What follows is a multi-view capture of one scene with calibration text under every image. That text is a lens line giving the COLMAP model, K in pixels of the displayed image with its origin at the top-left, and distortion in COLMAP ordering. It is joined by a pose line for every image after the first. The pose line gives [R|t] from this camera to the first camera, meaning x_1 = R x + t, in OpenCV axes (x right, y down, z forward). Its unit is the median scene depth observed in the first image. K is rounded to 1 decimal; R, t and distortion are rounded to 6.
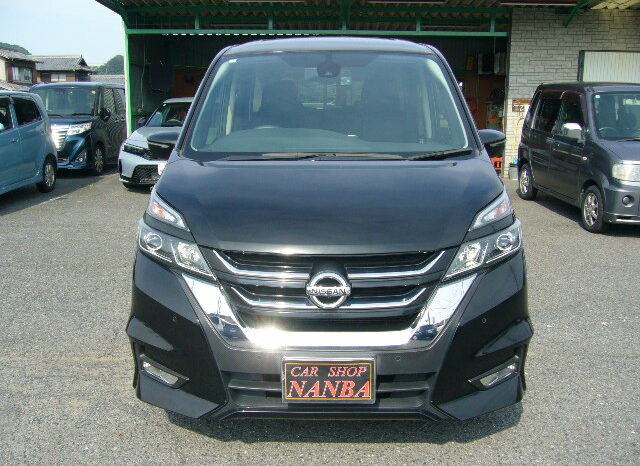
lens RADIAL K [[719.8, 0, 320.0], [0, 719.8, 233.0], [0, 0, 1]] dist [-0.013221, -0.006822]
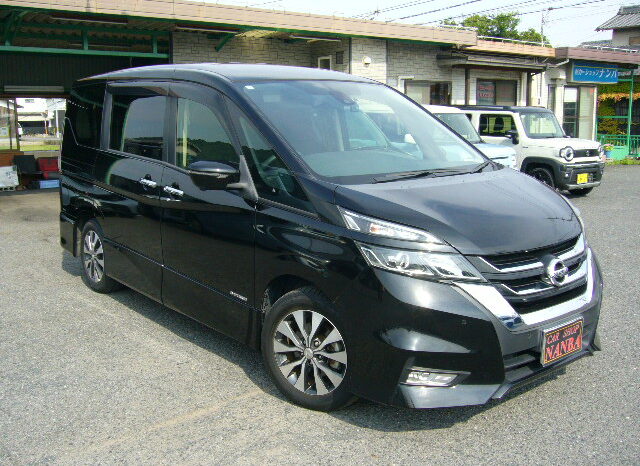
lens RADIAL K [[719.8, 0, 320.0], [0, 719.8, 233.0], [0, 0, 1]] dist [-0.013221, -0.006822]
pose [[0.753066, -0.126378, 0.645694, -1.133655], [0.138329, 0.989856, 0.032407, -0.091679], [-0.643239, 0.064914, 0.762908, 0.276389]]
